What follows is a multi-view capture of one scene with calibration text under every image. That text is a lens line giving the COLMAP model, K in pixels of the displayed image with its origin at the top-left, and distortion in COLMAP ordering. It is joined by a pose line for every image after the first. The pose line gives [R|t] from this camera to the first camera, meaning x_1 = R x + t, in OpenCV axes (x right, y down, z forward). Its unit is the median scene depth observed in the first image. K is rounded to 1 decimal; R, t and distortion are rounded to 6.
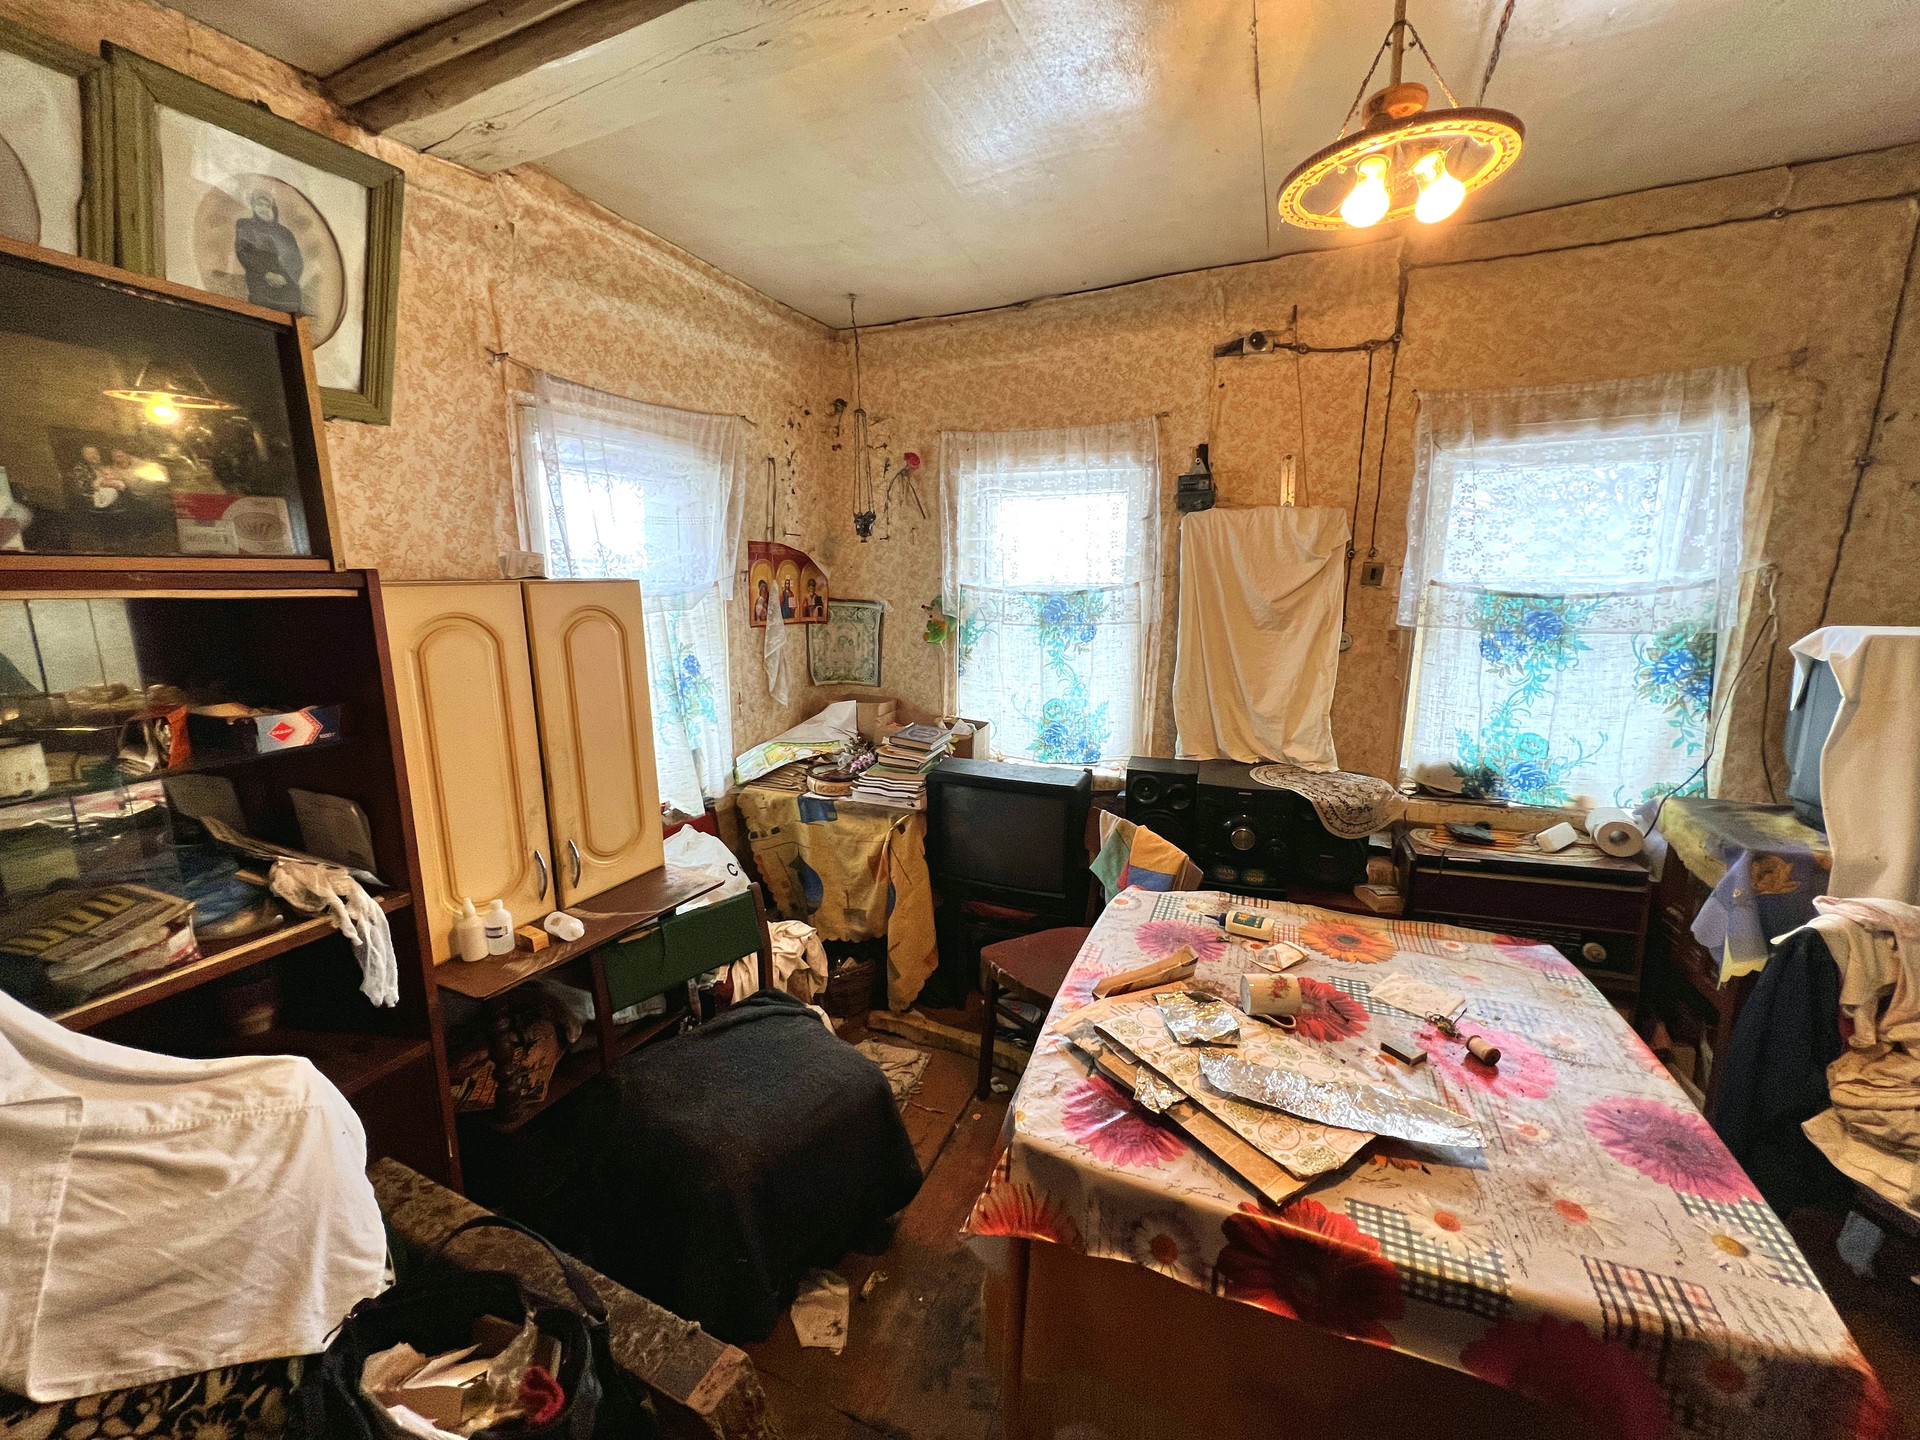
lens RADIAL K [[767.6, 0, 960.0], [0, 767.6, 720.0], [0, 0, 1]] dist [0.001030, 0.000233]
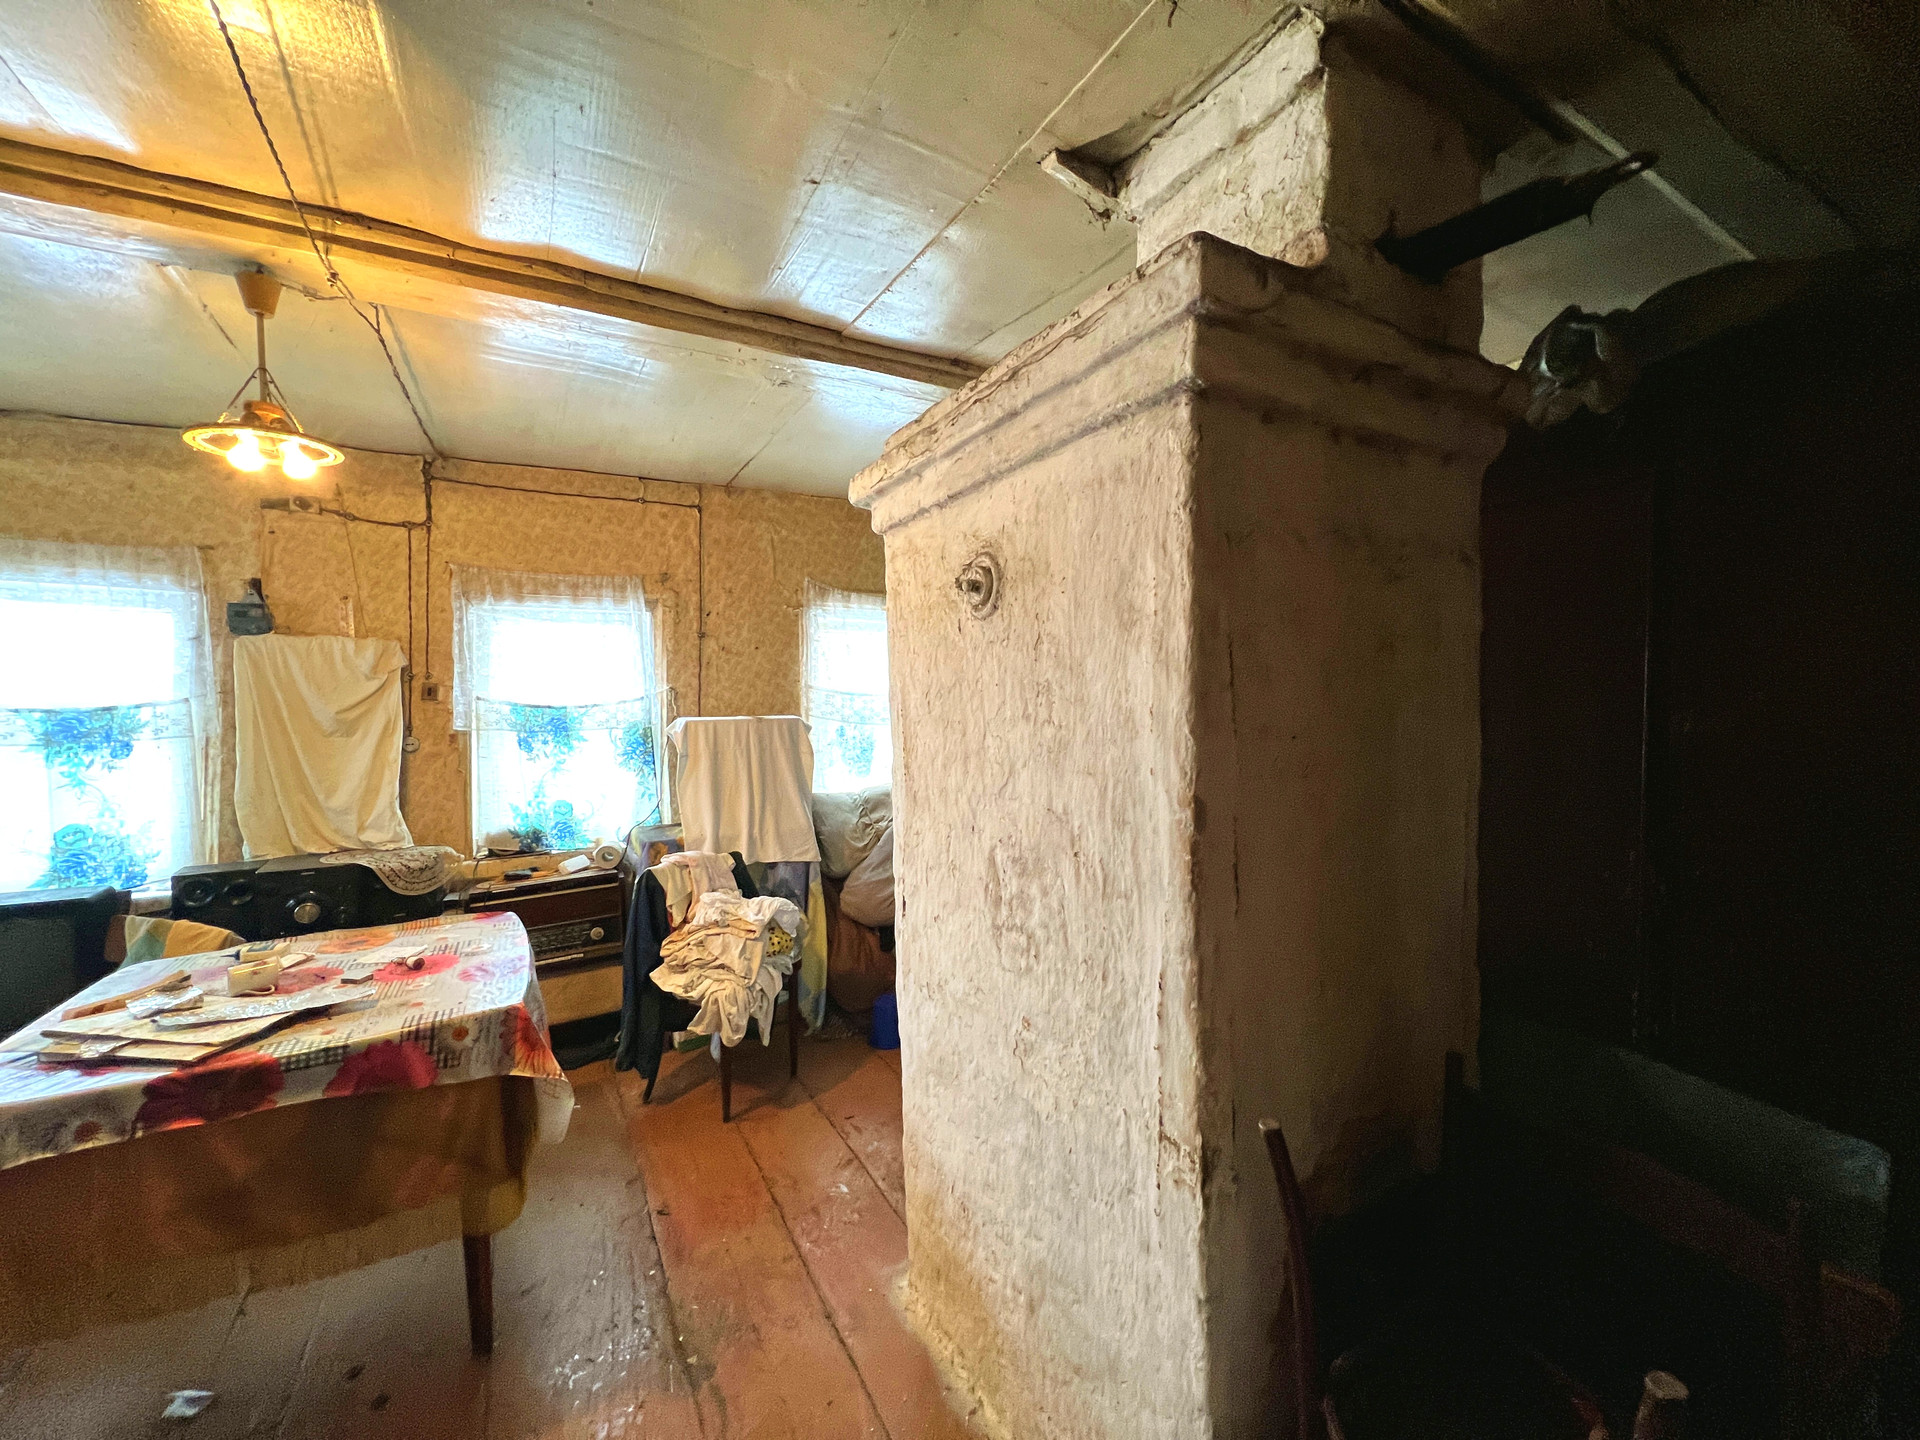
lens RADIAL K [[767.6, 0, 960.0], [0, 767.6, 720.0], [0, 0, 1]] dist [0.001030, 0.000233]
pose [[0.610248, -0.010181, 0.792145, 0.053795], [0.158228, 0.981337, -0.109282, 0.144817], [-0.776248, 0.192029, 0.600470, -0.482153]]
